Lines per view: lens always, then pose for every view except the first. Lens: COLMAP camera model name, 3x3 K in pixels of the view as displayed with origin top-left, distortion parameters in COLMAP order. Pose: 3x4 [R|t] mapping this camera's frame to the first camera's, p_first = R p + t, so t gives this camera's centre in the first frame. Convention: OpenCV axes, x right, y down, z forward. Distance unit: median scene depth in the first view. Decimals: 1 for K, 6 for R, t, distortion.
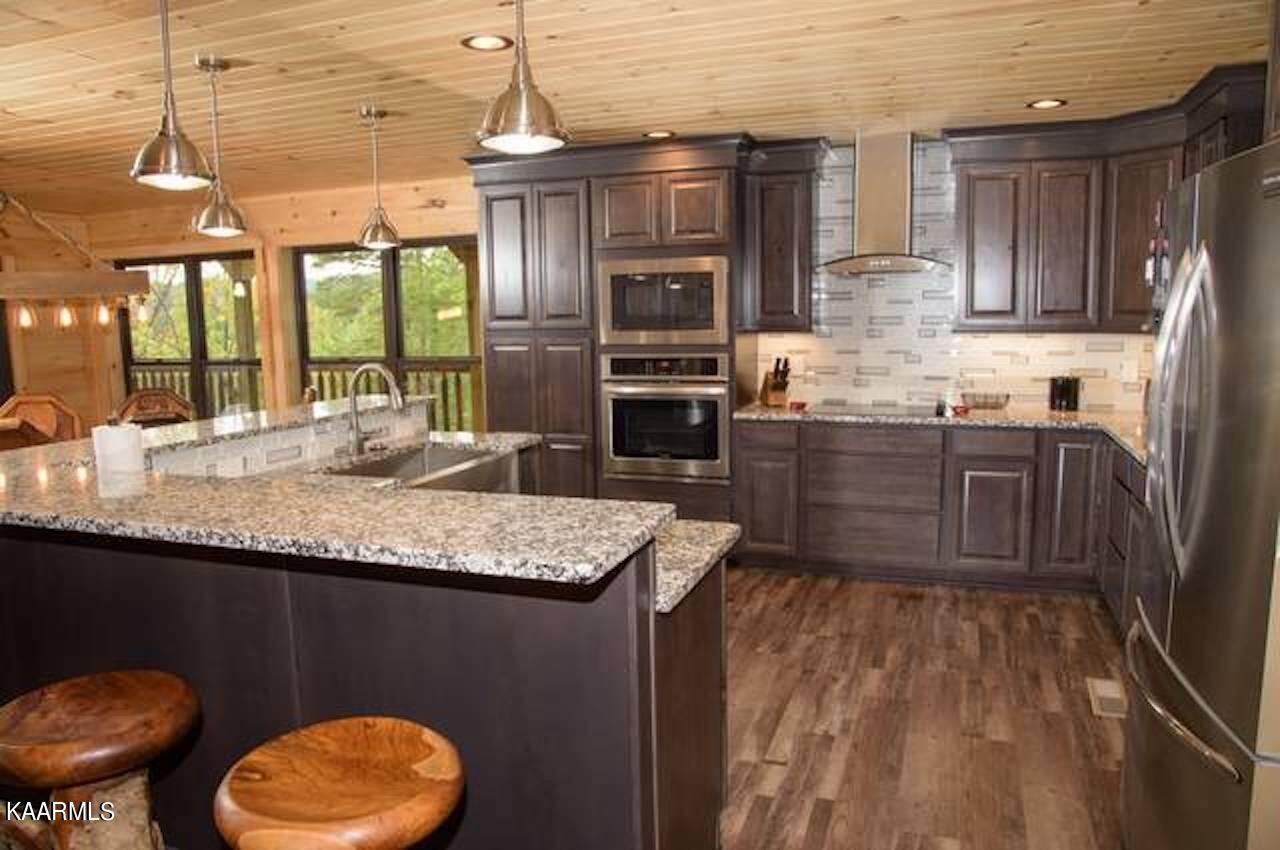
lens RADIAL K [[870.0, 0, 640.0], [0, 870.0, 425.0], [0, 0, 1]] dist [-0.122623, 0.056637]
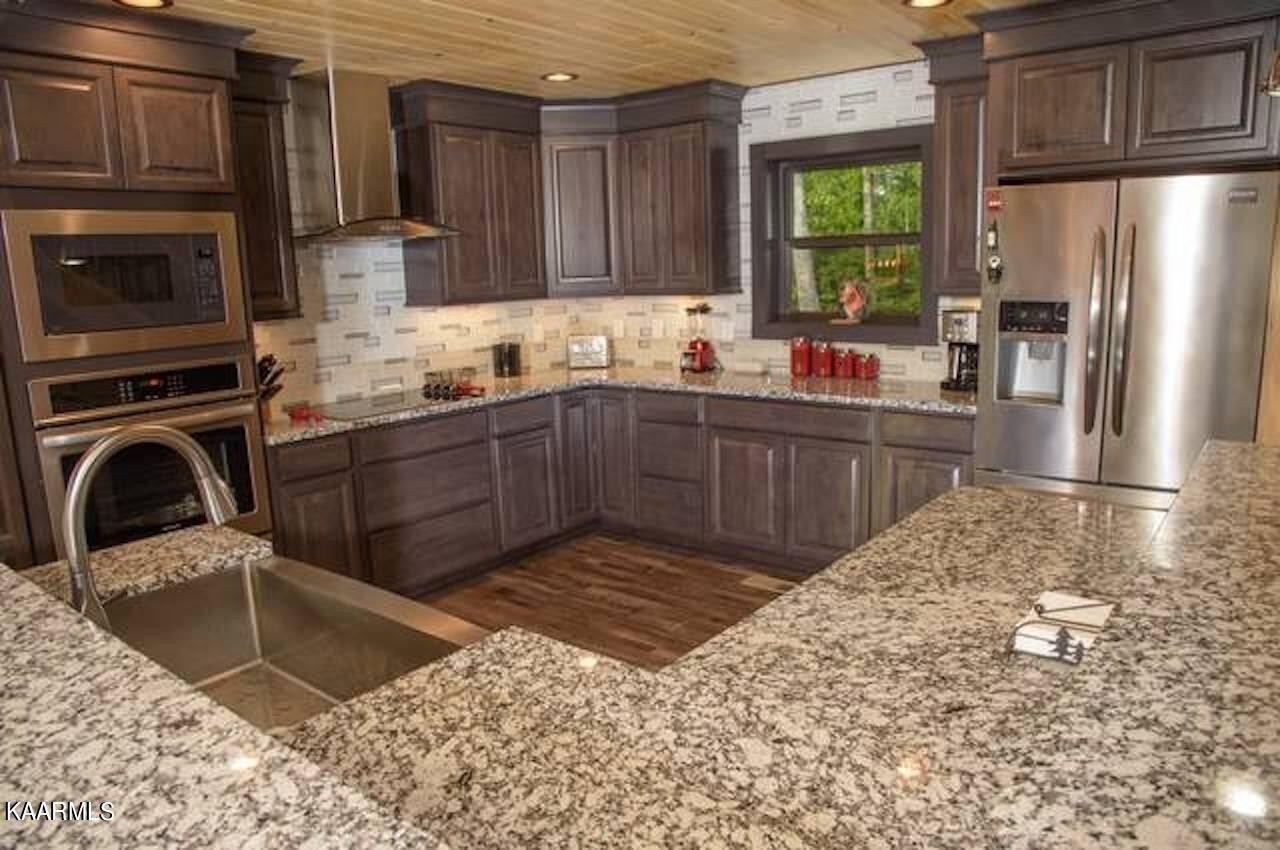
lens RADIAL K [[870.0, 0, 640.0], [0, 870.0, 425.0], [0, 0, 1]] dist [-0.122623, 0.056637]
pose [[0.324689, -0.164782, 0.931356, -0.433605], [0.157398, 0.980390, 0.118585, -0.058124], [-0.932632, 0.108090, 0.344258, 0.487447]]
